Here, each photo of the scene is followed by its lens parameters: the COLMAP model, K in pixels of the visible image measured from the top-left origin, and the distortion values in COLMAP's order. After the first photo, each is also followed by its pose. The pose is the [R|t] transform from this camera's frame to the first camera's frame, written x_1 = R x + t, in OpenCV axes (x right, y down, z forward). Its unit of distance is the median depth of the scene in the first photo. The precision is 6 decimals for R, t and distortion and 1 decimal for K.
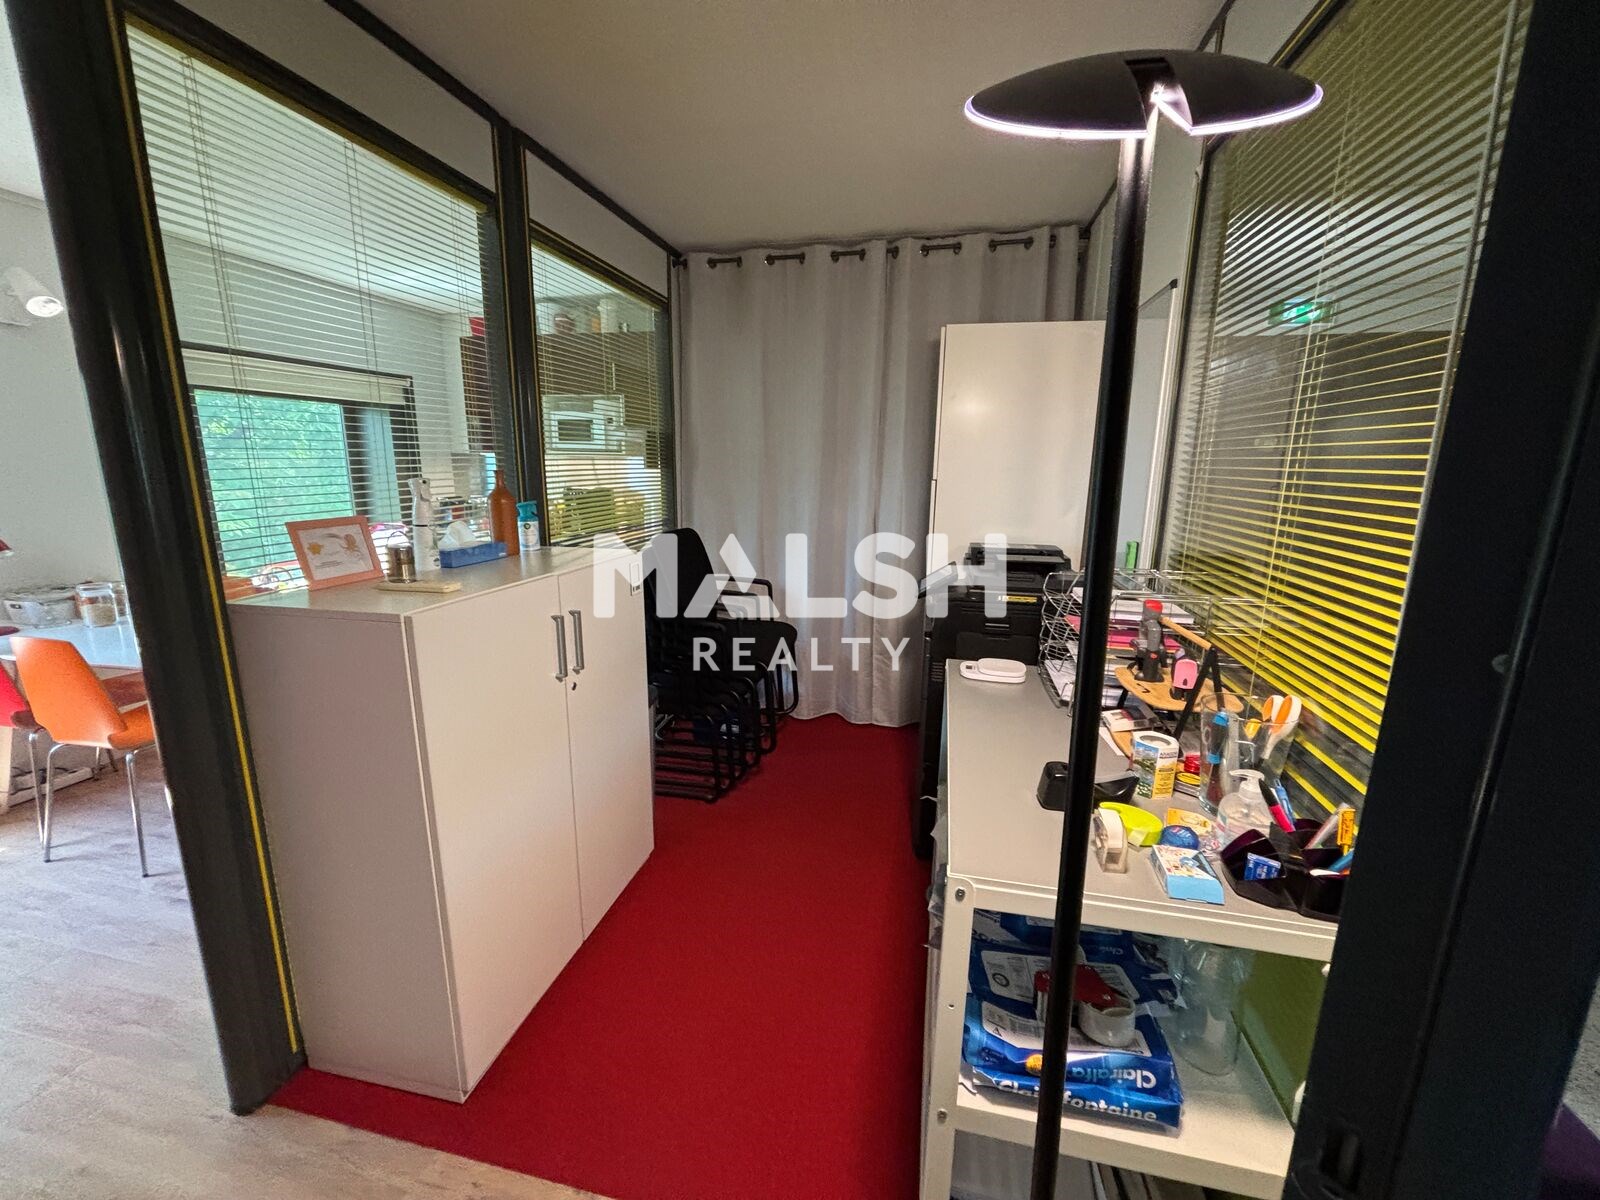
lens RADIAL K [[649.6, 0, 797.7], [0, 649.6, 596.7], [0, 0, 1]] dist [0.002415, 0.000638]
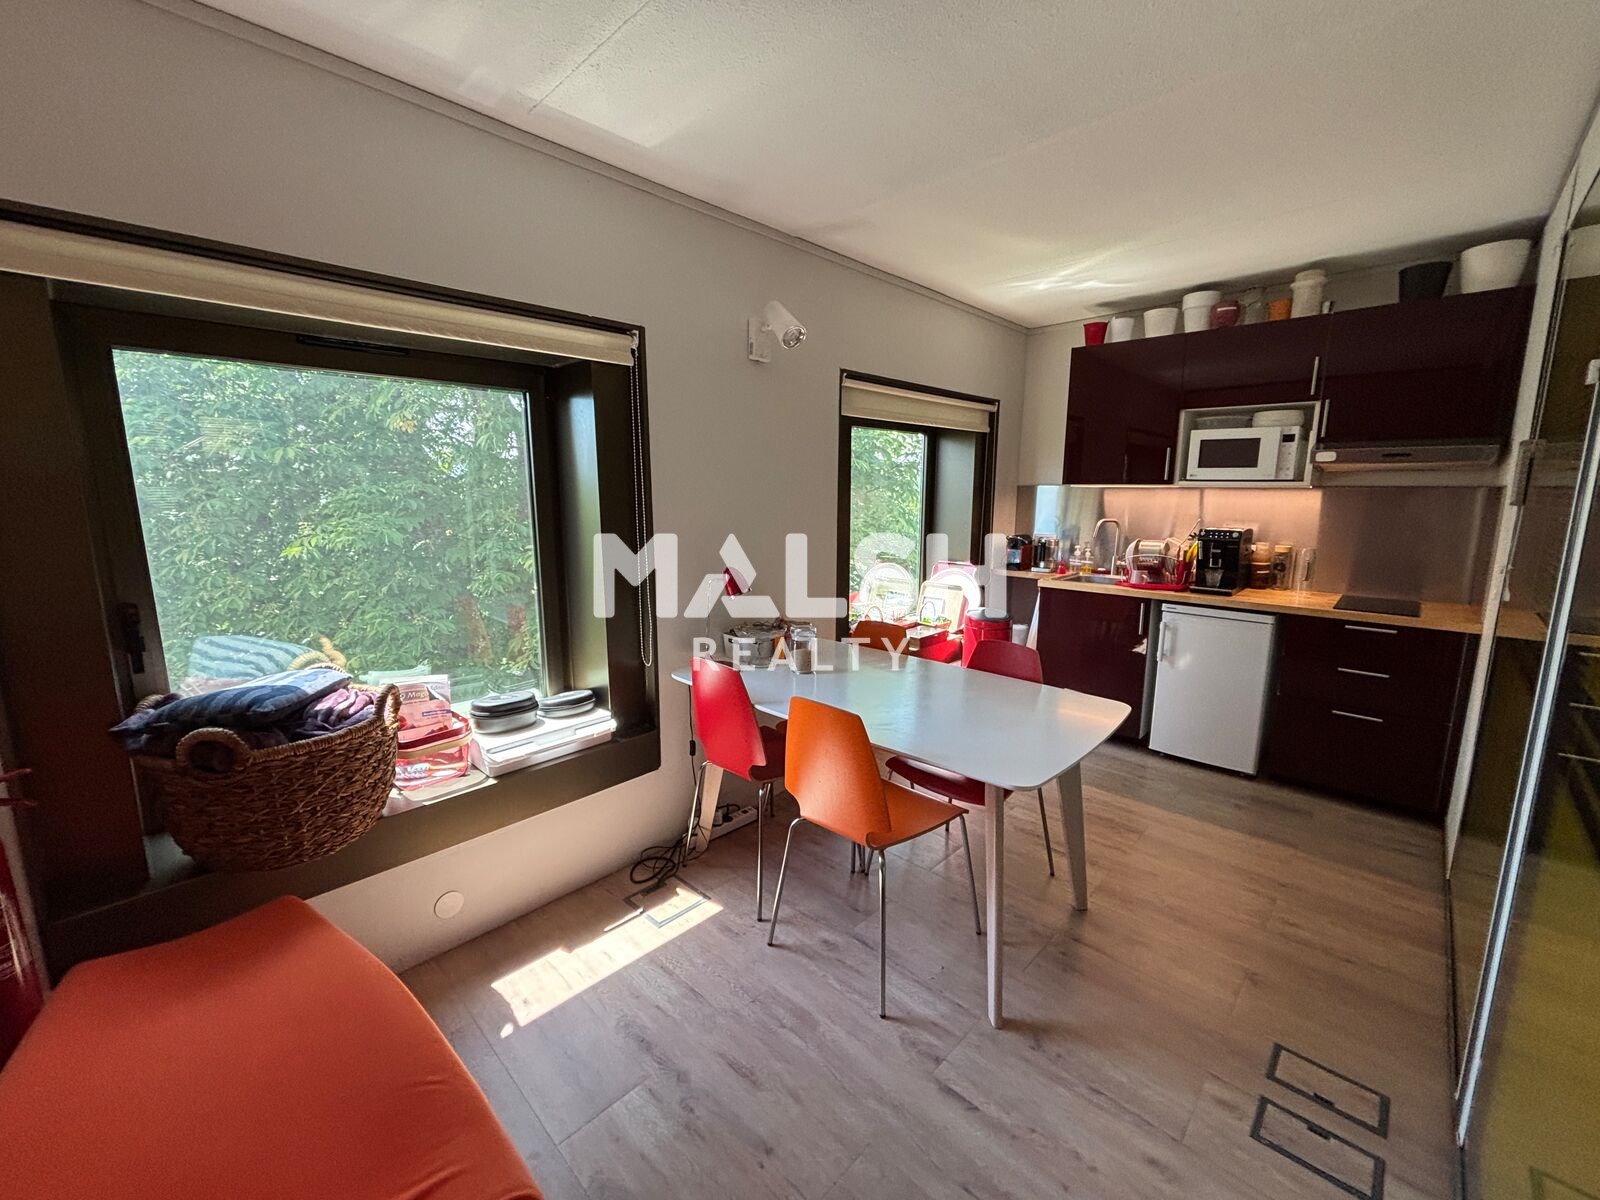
lens RADIAL K [[649.6, 0, 800.3], [0, 649.6, 597.8], [0, 0, 1]] dist [0.002415, 0.000638]
pose [[0.855554, 0.084724, -0.510733, -0.366381], [-0.105925, 0.994296, -0.012499, -0.029670], [0.506761, 0.064793, 0.859648, 0.118186]]
